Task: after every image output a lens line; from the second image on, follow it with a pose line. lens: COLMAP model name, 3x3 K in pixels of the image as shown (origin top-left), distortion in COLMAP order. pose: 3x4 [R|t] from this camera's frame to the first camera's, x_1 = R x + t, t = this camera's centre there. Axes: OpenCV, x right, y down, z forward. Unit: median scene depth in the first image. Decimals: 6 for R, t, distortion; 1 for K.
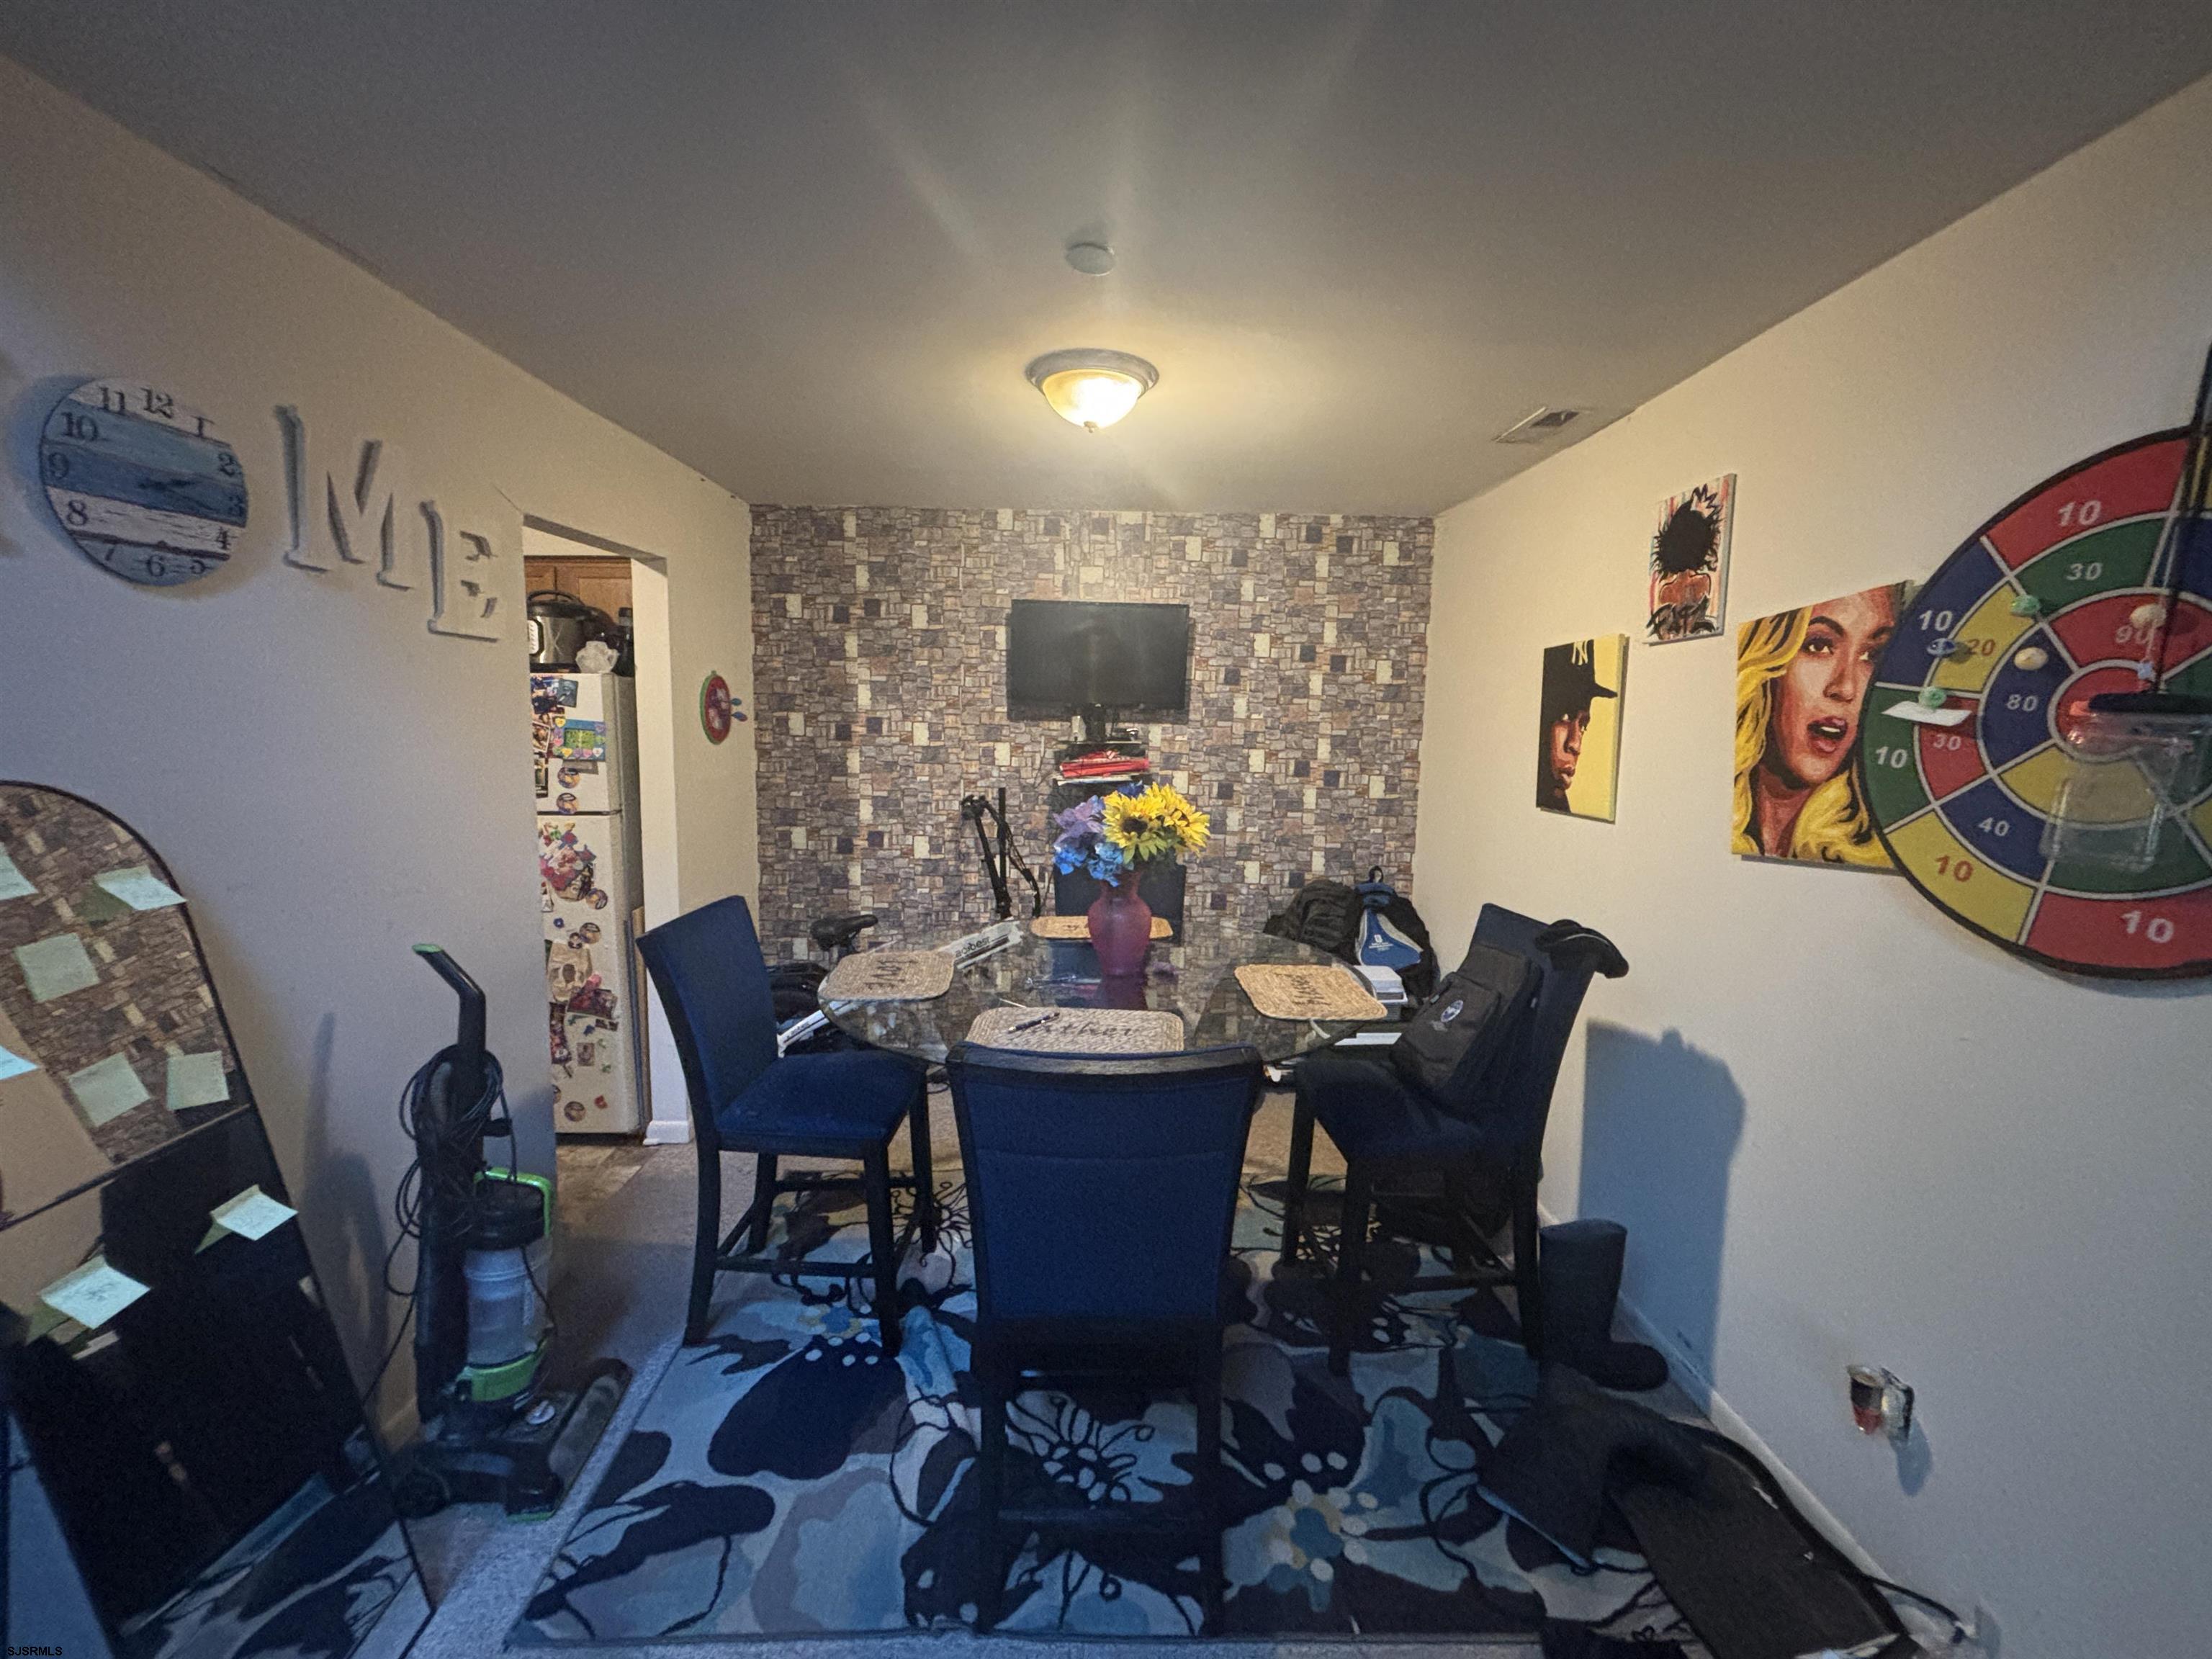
lens RADIAL K [[892.3, 0, 1105.9], [0, 892.3, 838.4], [0, 0, 1]] dist [0.001727, 0.000629]
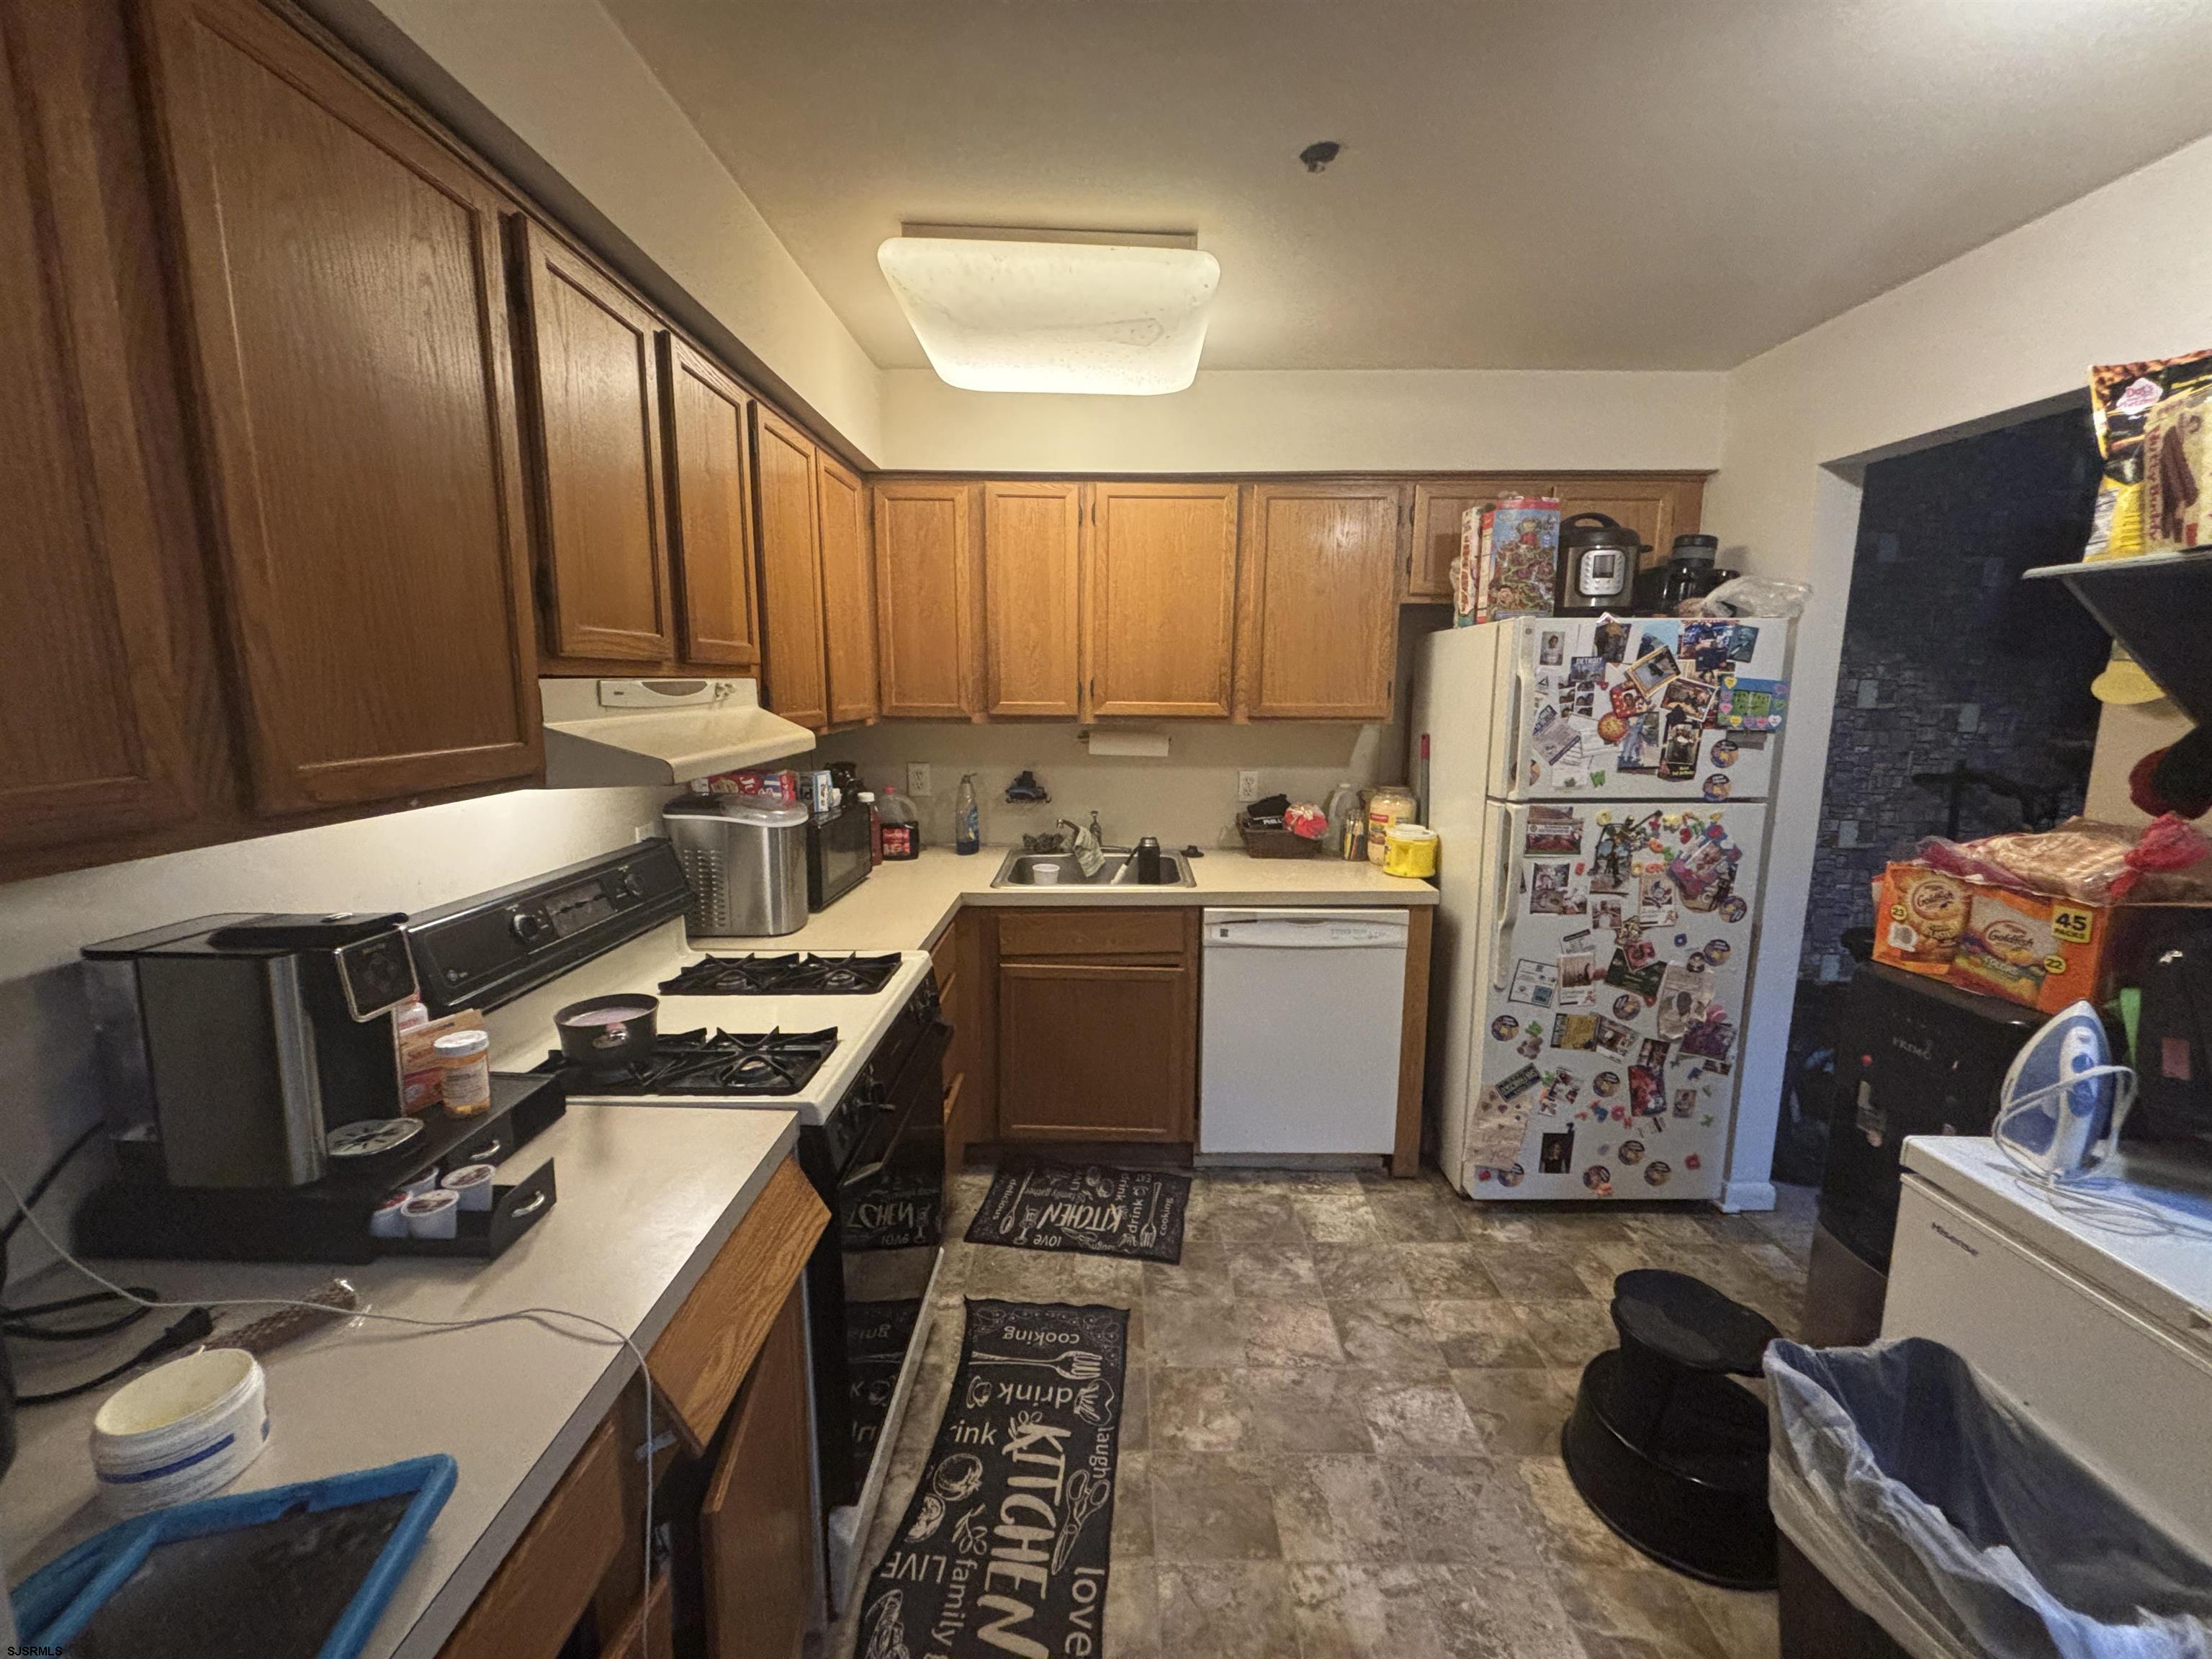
lens RADIAL K [[892.3, 0, 1102.6], [0, 892.3, 832.5], [0, 0, 1]] dist [0.001727, 0.000629]
pose [[0.999937, -0.004400, -0.010300, -1.114683], [0.004804, 0.999207, 0.039525, -0.032971], [0.010117, -0.039572, 0.999166, 0.217661]]
